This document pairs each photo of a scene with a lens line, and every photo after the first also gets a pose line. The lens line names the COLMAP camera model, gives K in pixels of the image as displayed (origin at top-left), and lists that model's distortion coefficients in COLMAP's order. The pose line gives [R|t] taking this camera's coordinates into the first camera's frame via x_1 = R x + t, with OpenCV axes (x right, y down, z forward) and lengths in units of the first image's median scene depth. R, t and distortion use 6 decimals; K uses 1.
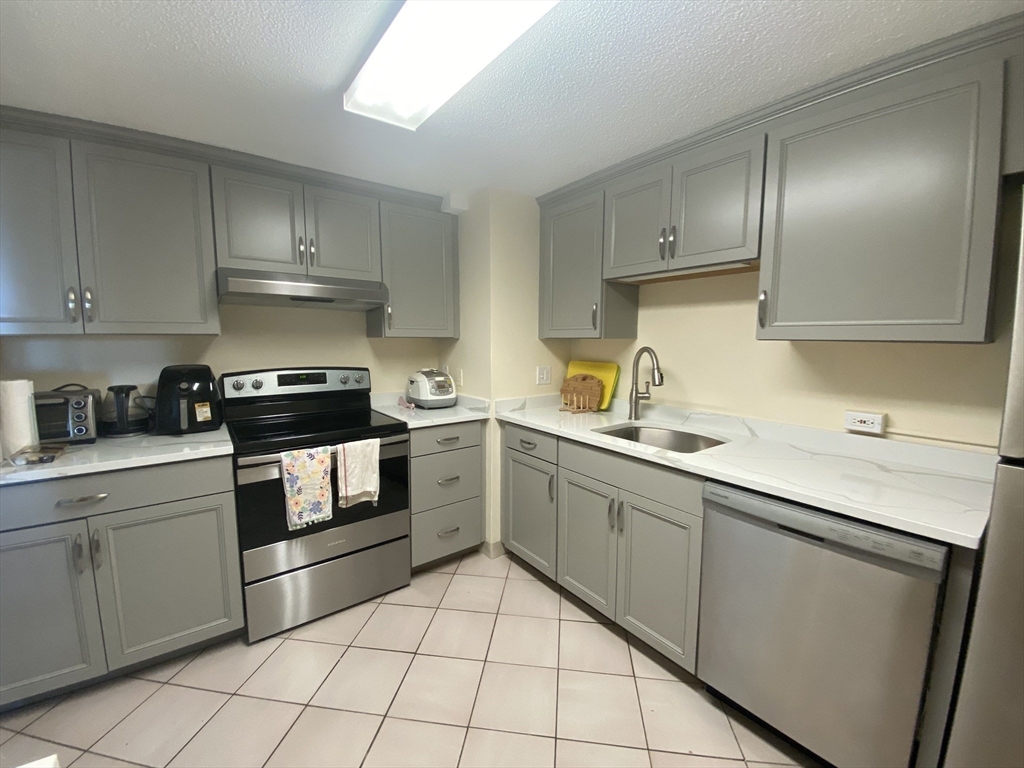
lens RADIAL K [[413.0, 0, 513.6], [0, 413.0, 383.8], [0, 0, 1]] dist [0.017916, -0.018872]
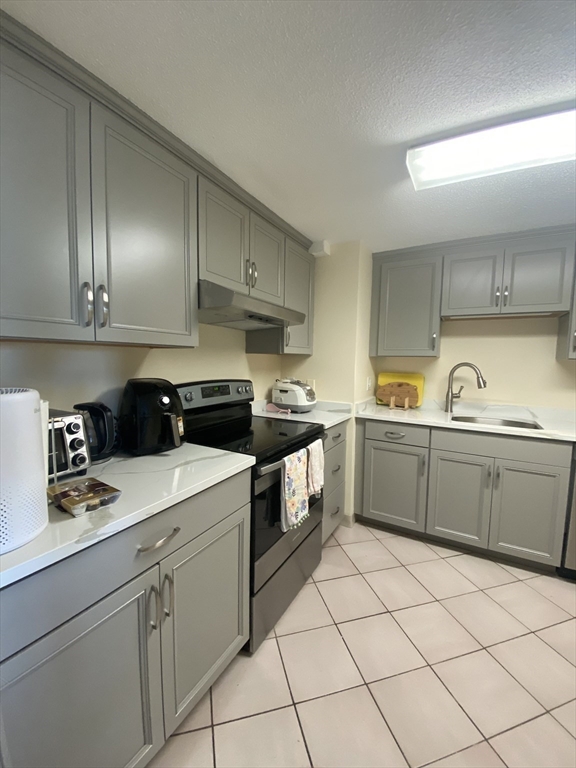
lens RADIAL K [[309.8, 0, 285.8], [0, 309.8, 383.2], [0, 0, 1]] dist [0.017916, -0.018872]
pose [[0.921827, -0.017866, 0.387189, -0.762889], [0.028398, 0.999366, -0.021498, -0.010033], [-0.386559, 0.030812, 0.921750, 0.227033]]
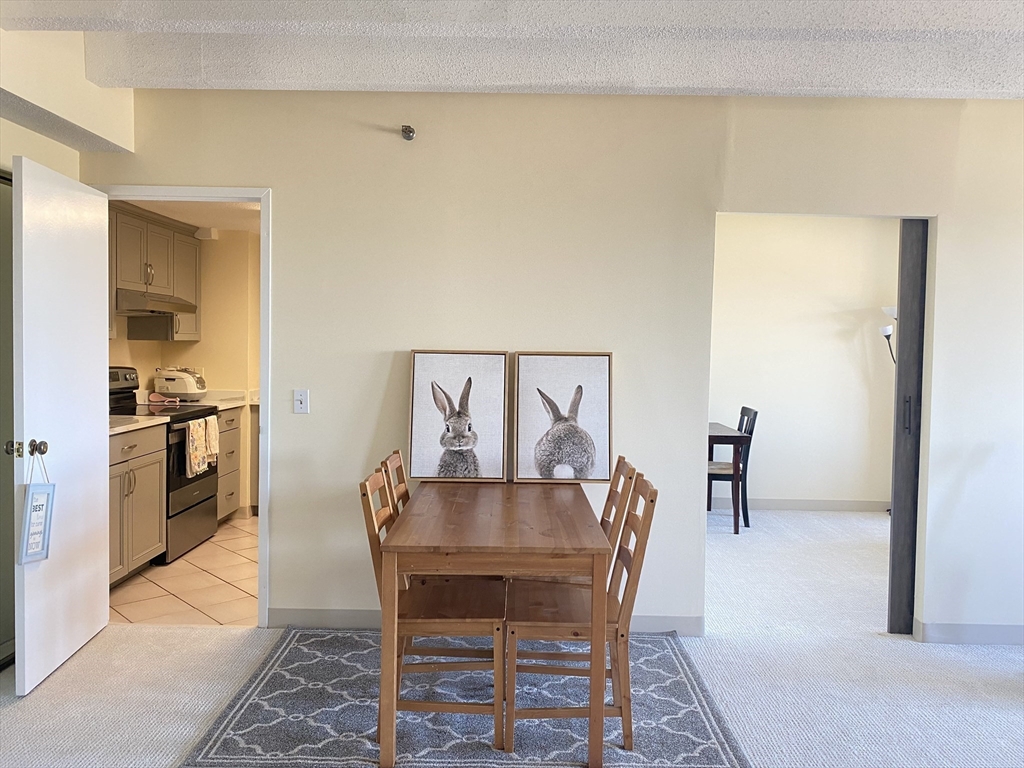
lens RADIAL K [[780.5, 0, 517.7], [0, 780.5, 375.1], [0, 0, 1]] dist [0.044986, -0.057626]
pose [[0.611894, -0.022479, 0.790620, -1.787725], [0.067764, 0.997411, -0.024087, 0.131347], [-0.788032, 0.068314, 0.611833, -1.407814]]
